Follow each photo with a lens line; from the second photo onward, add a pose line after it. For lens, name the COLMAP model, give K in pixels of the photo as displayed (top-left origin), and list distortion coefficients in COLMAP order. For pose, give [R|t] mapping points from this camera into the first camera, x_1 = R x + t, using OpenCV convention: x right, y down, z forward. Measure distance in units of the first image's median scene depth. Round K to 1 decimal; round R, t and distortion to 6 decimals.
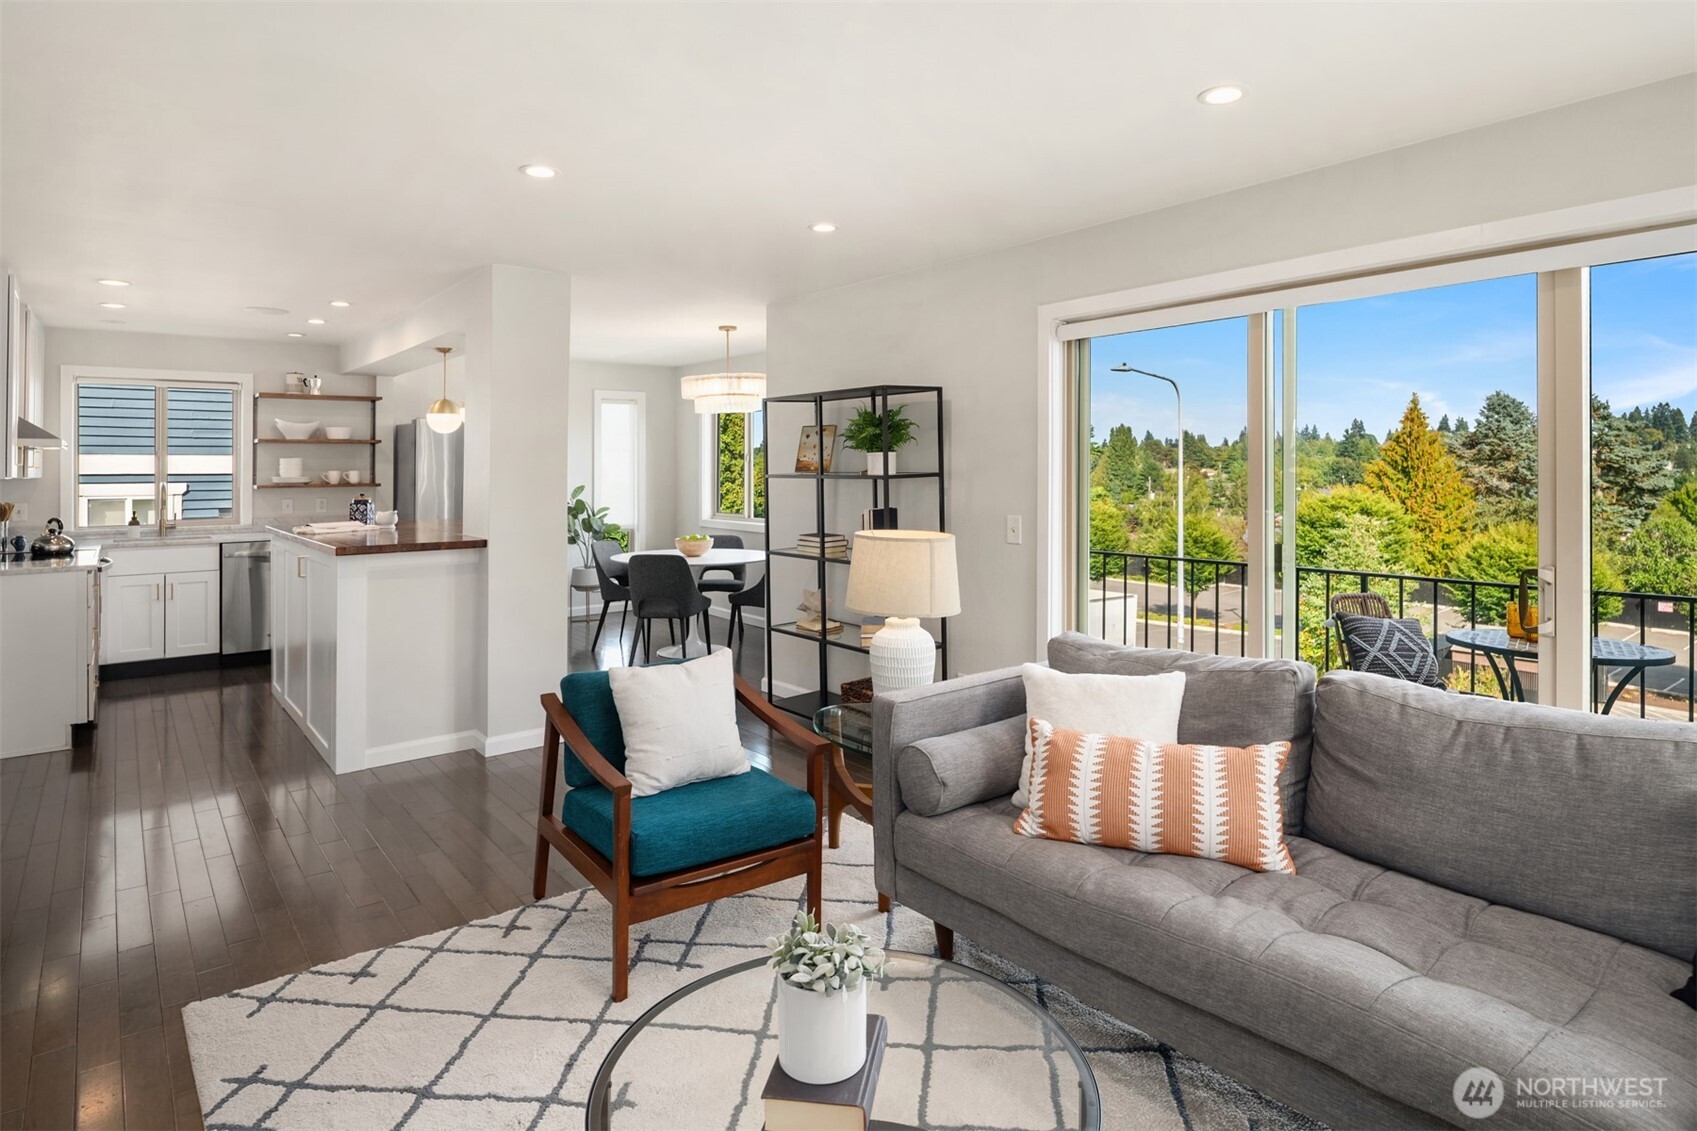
lens RADIAL K [[941.3, 0, 876.0], [0, 941.3, 442.3], [0, 0, 1]] dist [-0.001441, -0.002319]
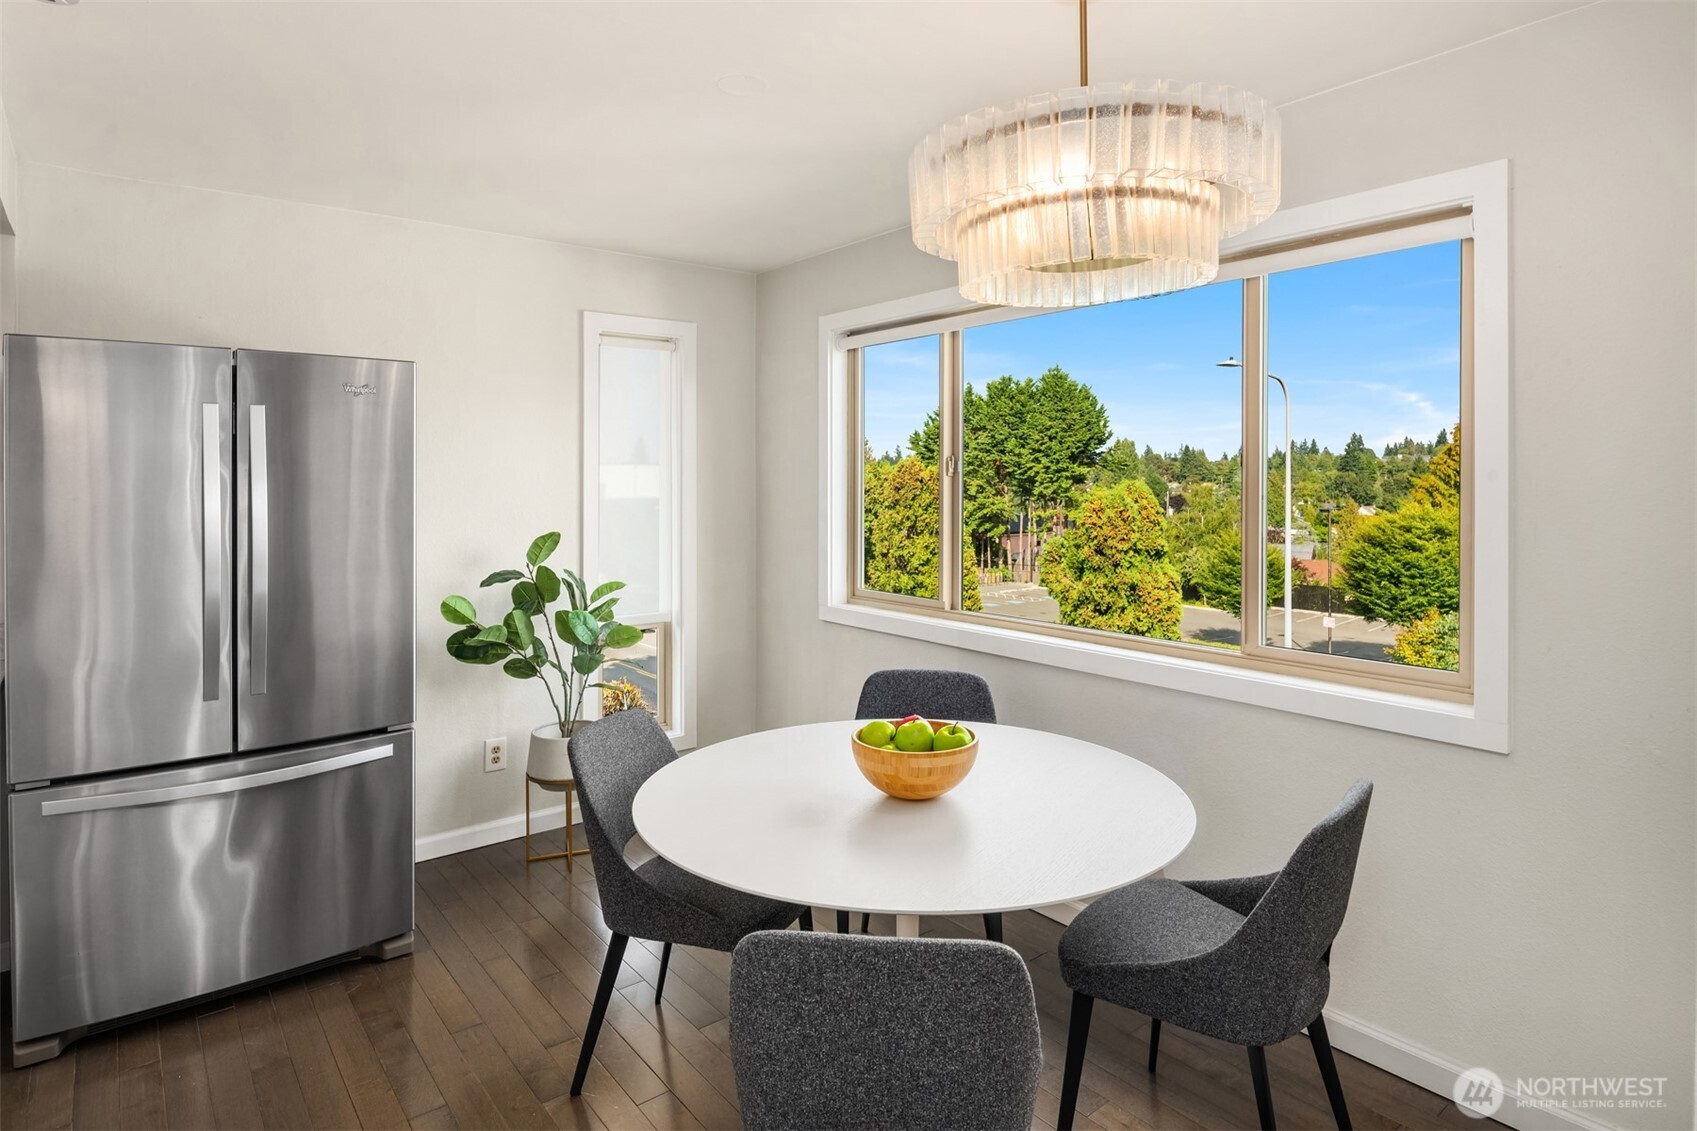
lens RADIAL K [[885.4, 0, 854.1], [0, 885.4, 487.1], [0, 0, 1]] dist [0.000889, -0.000139]
pose [[0.999985, 0.000672, -0.005400, -0.212863], [-0.000492, 0.999445, 0.033320, 0.015147], [0.005419, -0.033316, 0.999430, 0.727813]]
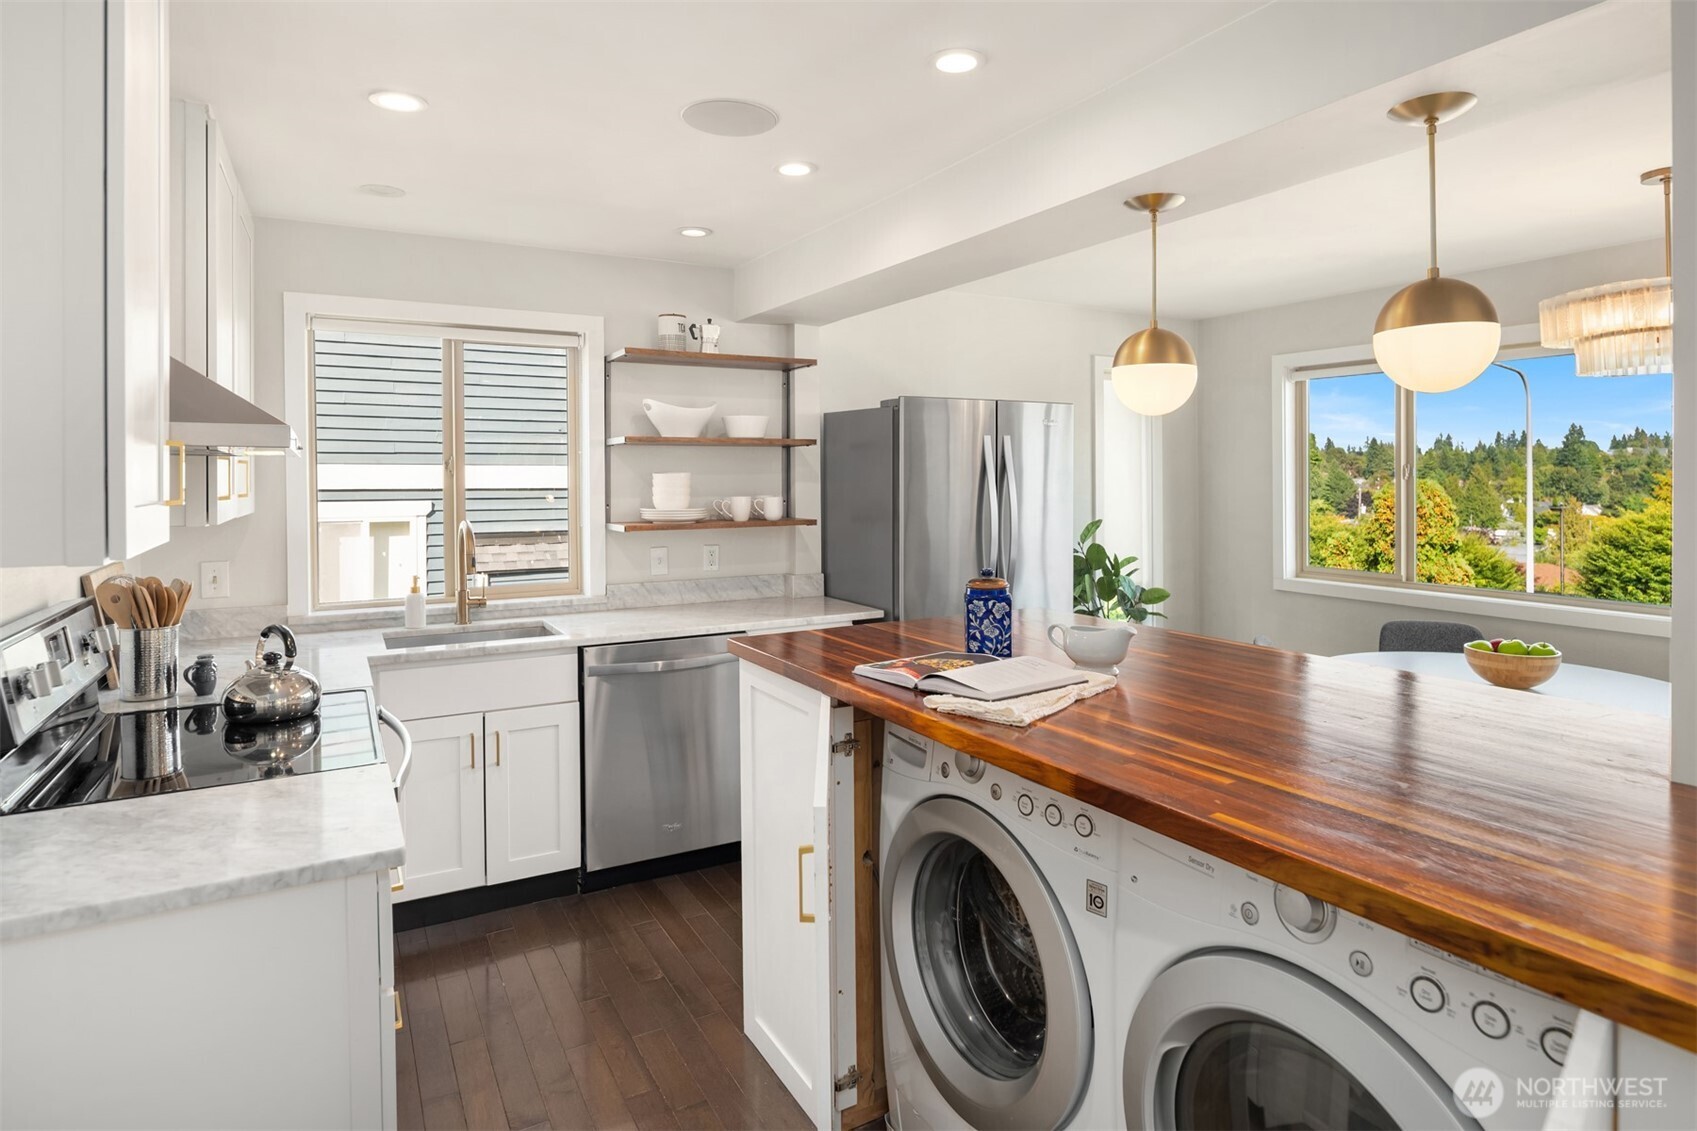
lens RADIAL K [[906.6, 0, 852.8], [0, 906.6, 479.3], [0, 0, 1]] dist [-0.000501, -0.000780]
pose [[0.987842, 0.003222, -0.155427, -0.446780], [0.001569, 0.999528, 0.030691, 0.004696], [0.155452, -0.030562, 0.987371, 0.514219]]
